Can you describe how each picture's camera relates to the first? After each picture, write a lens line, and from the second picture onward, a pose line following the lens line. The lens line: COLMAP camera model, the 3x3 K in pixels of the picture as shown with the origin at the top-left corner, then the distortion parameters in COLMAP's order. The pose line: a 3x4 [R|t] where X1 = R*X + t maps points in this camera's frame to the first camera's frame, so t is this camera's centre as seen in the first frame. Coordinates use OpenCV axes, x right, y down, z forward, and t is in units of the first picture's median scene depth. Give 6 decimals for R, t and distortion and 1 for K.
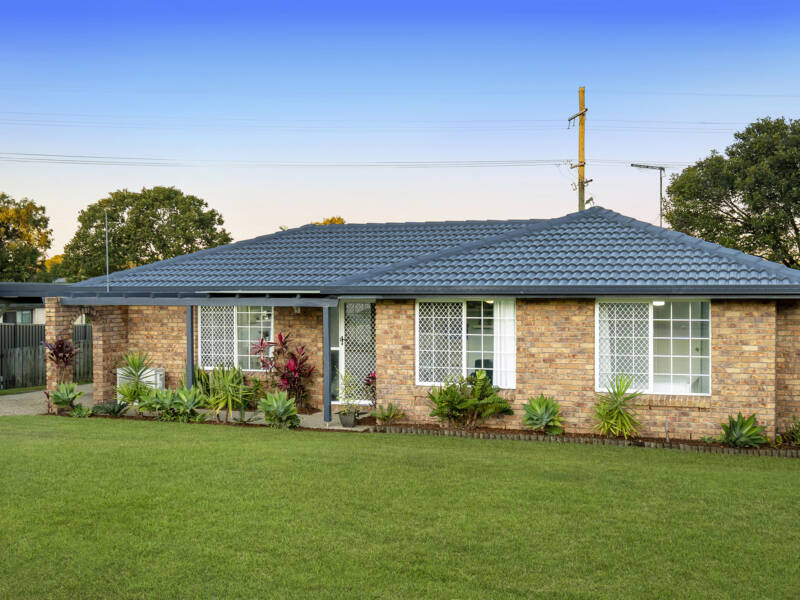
lens RADIAL K [[904.8, 0, 399.9], [0, 904.8, 299.9], [0, 0, 1]] dist [0.003469, 0.000000]
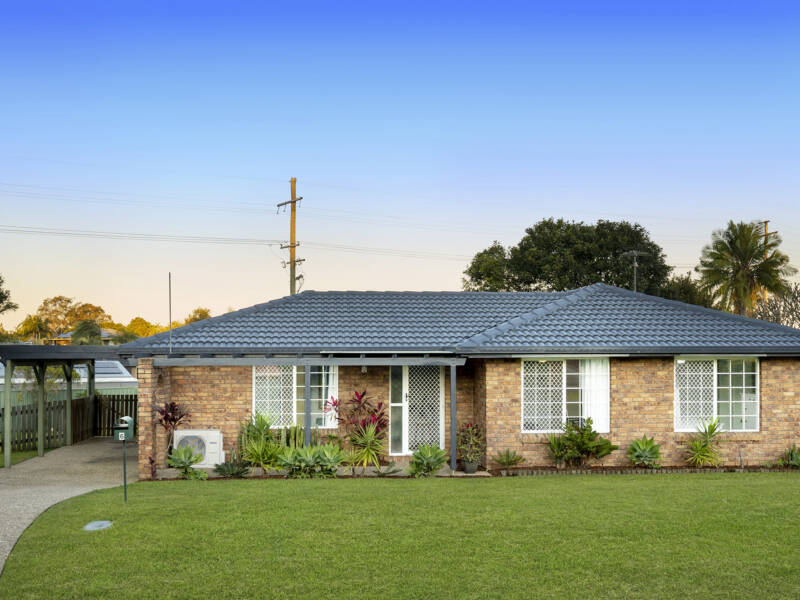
lens RADIAL K [[797.0, 0, 402.0], [0, 797.0, 364.3], [0, 0, 1]] dist [0.027950, 0.000000]
pose [[0.914675, -0.005266, 0.404155, -0.538849], [0.005517, 0.999985, 0.000543, 0.005484], [-0.404152, 0.001733, 0.914690, 0.137719]]
